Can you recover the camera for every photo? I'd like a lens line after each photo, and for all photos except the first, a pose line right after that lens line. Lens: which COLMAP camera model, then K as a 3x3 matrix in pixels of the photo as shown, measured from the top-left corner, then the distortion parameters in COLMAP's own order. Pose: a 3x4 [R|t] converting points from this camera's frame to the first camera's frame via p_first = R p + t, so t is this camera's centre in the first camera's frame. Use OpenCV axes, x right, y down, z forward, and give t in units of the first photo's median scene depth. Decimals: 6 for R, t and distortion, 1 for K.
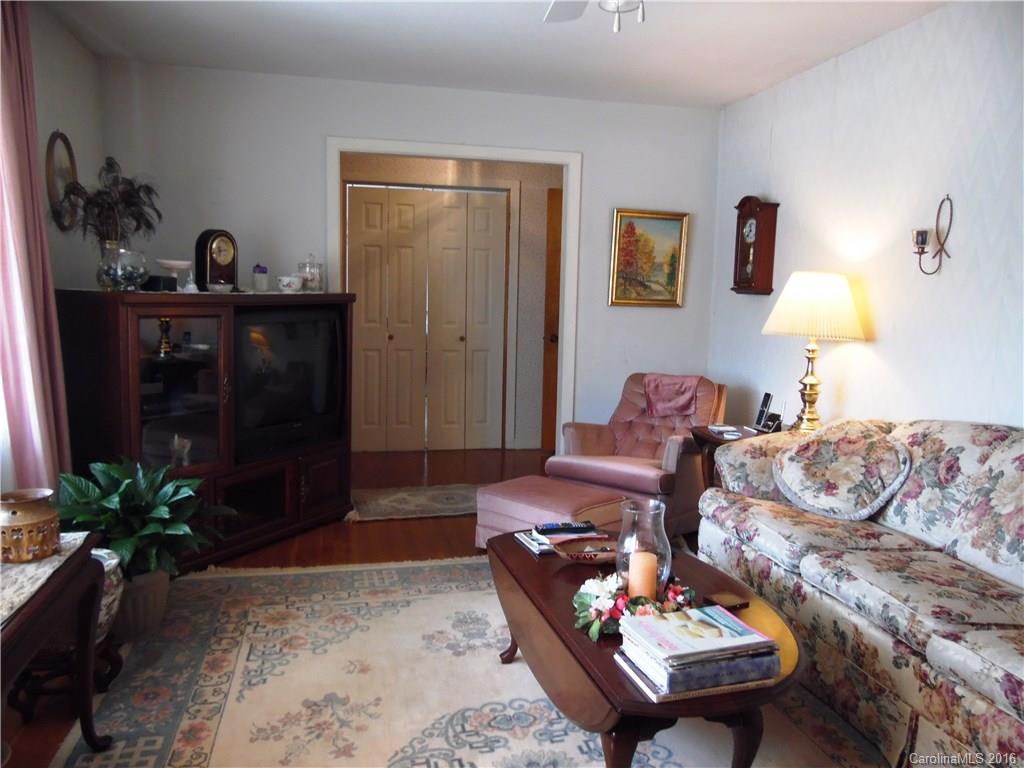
lens RADIAL K [[757.1, 0, 511.7], [0, 757.1, 384.7], [0, 0, 1]] dist [-0.023890, 0.026389]
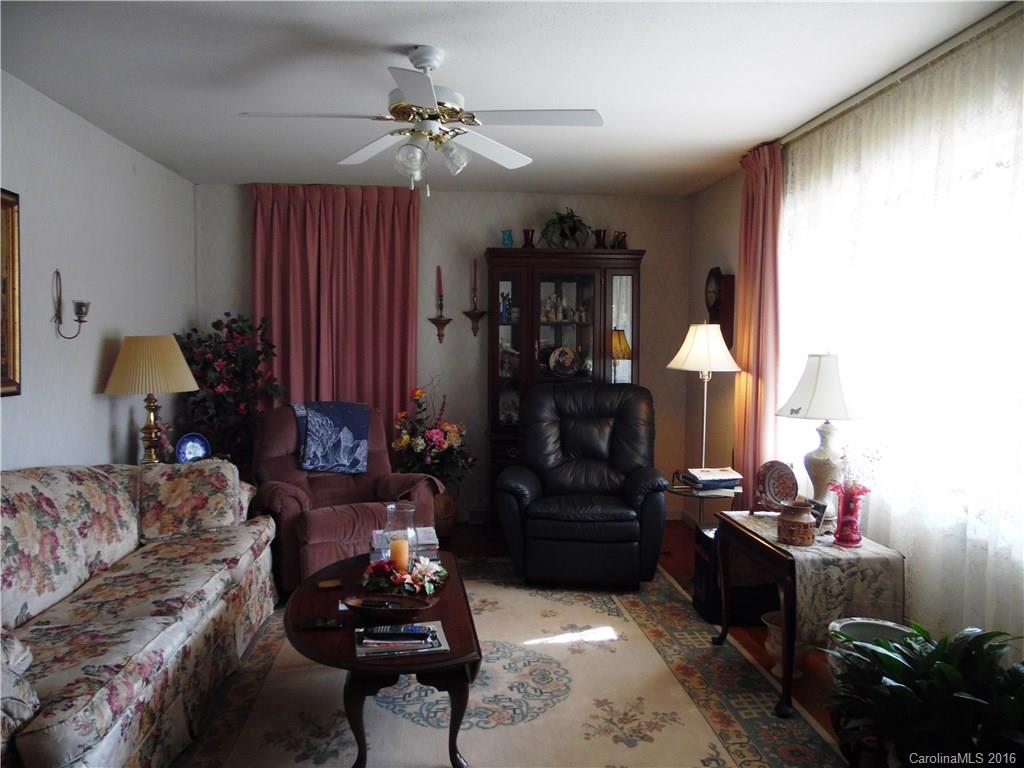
lens RADIAL K [[757.1, 0, 510.6], [0, 757.1, 382.9], [0, 0, 1]] dist [-0.023890, 0.026389]
pose [[-0.990320, -0.037526, 0.133637, -0.201085], [-0.012624, 0.983122, 0.182516, -0.312436], [-0.138230, 0.179063, -0.974079, 2.076753]]
